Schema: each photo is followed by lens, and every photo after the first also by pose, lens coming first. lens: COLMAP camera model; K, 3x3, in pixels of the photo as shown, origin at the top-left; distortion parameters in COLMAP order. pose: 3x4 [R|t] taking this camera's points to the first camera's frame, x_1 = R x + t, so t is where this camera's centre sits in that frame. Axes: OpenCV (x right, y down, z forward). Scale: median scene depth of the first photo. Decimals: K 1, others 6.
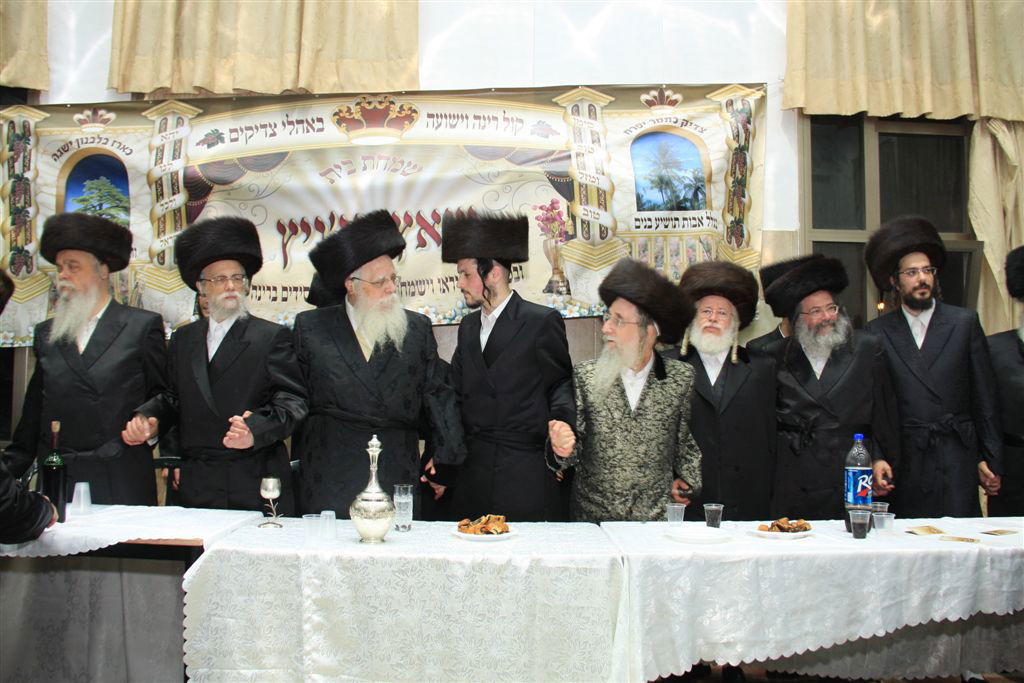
lens RADIAL K [[893.6, 0, 500.7], [0, 893.6, 331.7], [0, 0, 1]] dist [-0.141410, 0.073472]
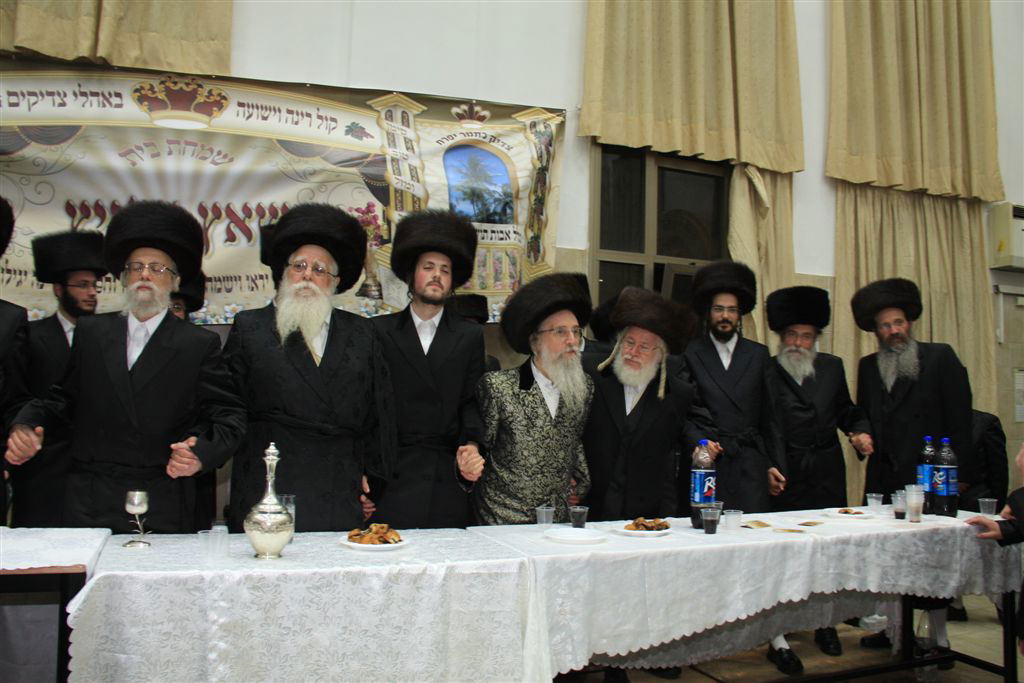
lens RADIAL K [[870.0, 0, 514.7], [0, 870.0, 340.4], [0, 0, 1]] dist [-0.161121, 0.121360]
pose [[0.930853, 0.033756, 0.363832, -0.134690], [-0.035847, 0.999357, -0.001007, 0.000344], [-0.363632, -0.012104, 0.931464, 0.041267]]
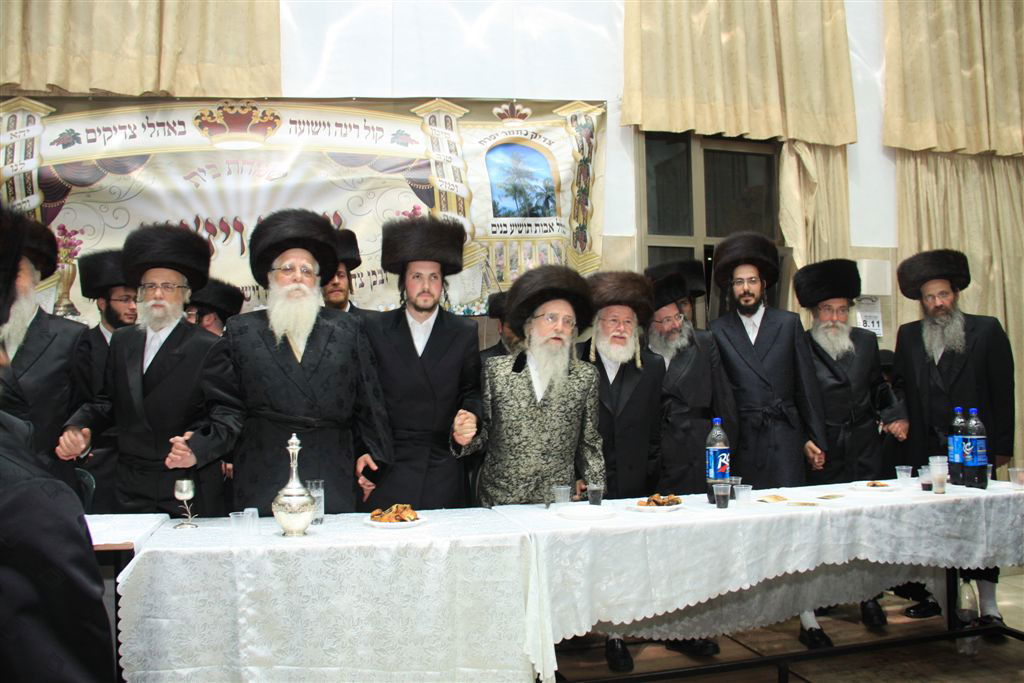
lens RADIAL K [[870.0, 0, 506.5], [0, 870.0, 352.4], [0, 0, 1]] dist [-0.161121, 0.121360]
pose [[0.973281, -0.019363, 0.228797, -0.073029], [0.012825, 0.999467, 0.030027, -0.004216], [-0.229257, -0.026290, 0.973011, -0.024358]]
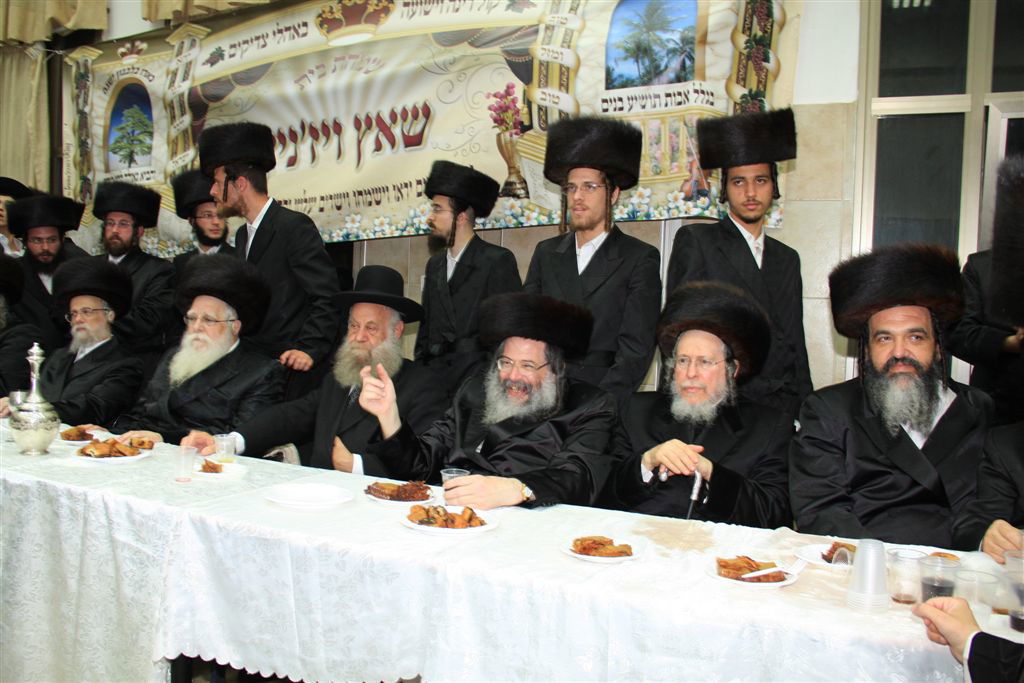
lens RADIAL K [[870.0, 0, 483.3], [0, 870.0, 369.9], [0, 0, 1]] dist [-0.161121, 0.121360]
pose [[0.895754, 0.053311, -0.441342, 0.402996], [-0.002758, 0.993431, 0.114403, 0.025208], [0.444542, -0.101260, 0.890016, 0.249721]]
